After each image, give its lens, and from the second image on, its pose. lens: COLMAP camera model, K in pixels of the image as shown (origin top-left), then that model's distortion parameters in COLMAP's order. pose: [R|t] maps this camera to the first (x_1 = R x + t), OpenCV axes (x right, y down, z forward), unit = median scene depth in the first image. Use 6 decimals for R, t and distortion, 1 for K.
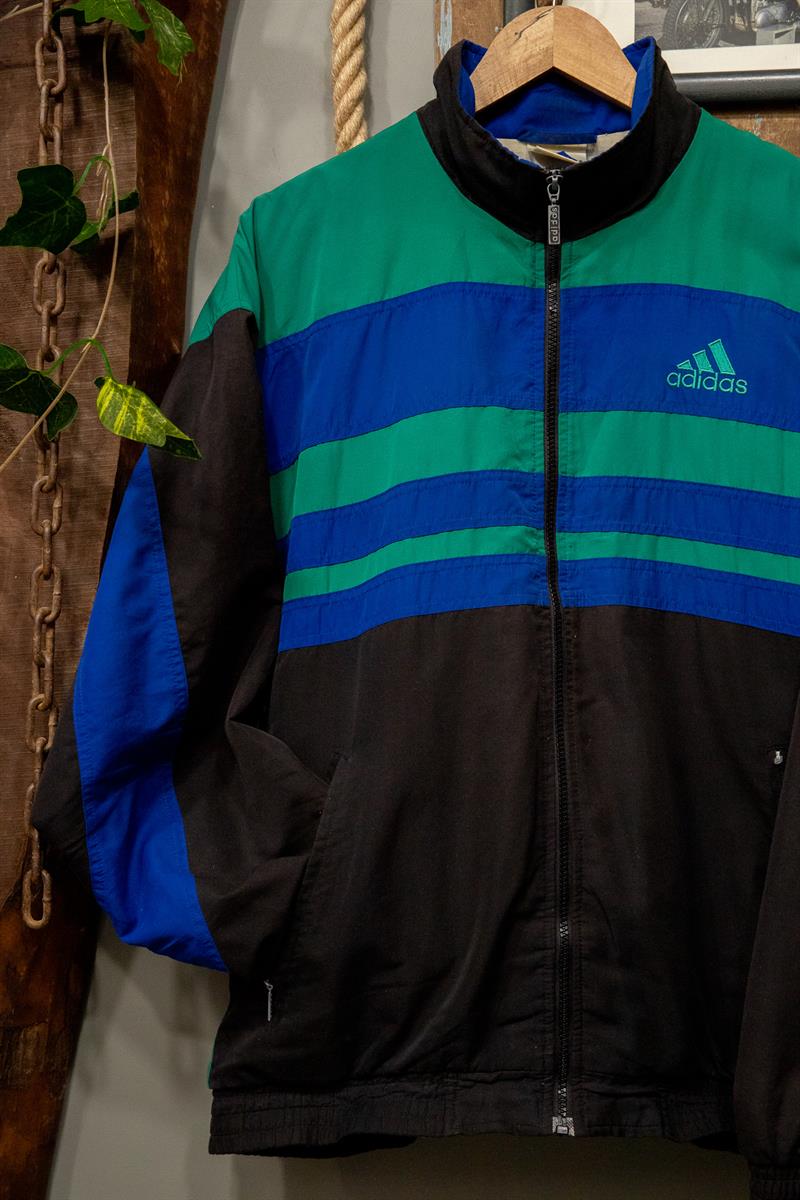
lens RADIAL K [[1760.4, 0, 389.8], [0, 1760.4, 619.3], [0, 0, 1]] dist [0.105758, 0.000000]
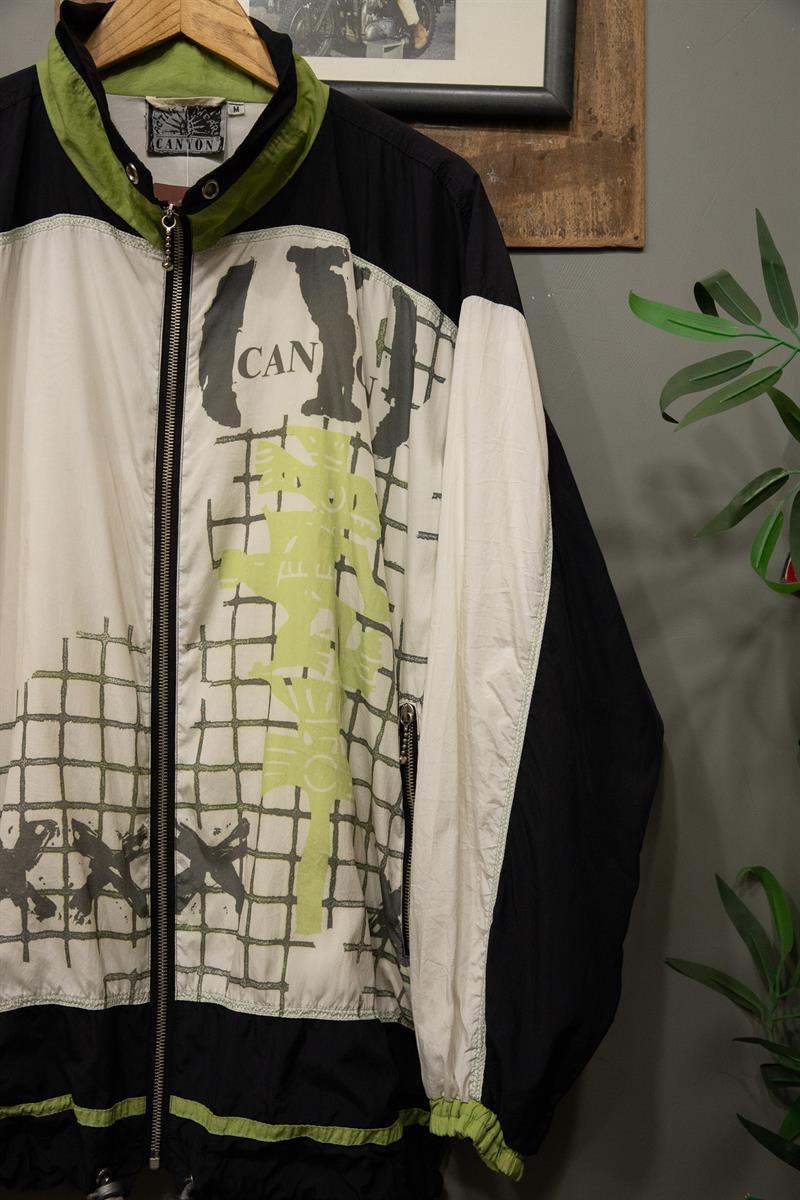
lens RADIAL K [[1352.9, 0, 411.5], [0, 1352.9, 609.8], [0, 0, 1]] dist [0.040768, 0.000000]
pose [[0.994919, 0.012419, 0.099907, 0.156329], [-0.010877, 0.999813, -0.015971, 0.009724], [-0.100087, 0.014804, 0.994869, 0.221199]]
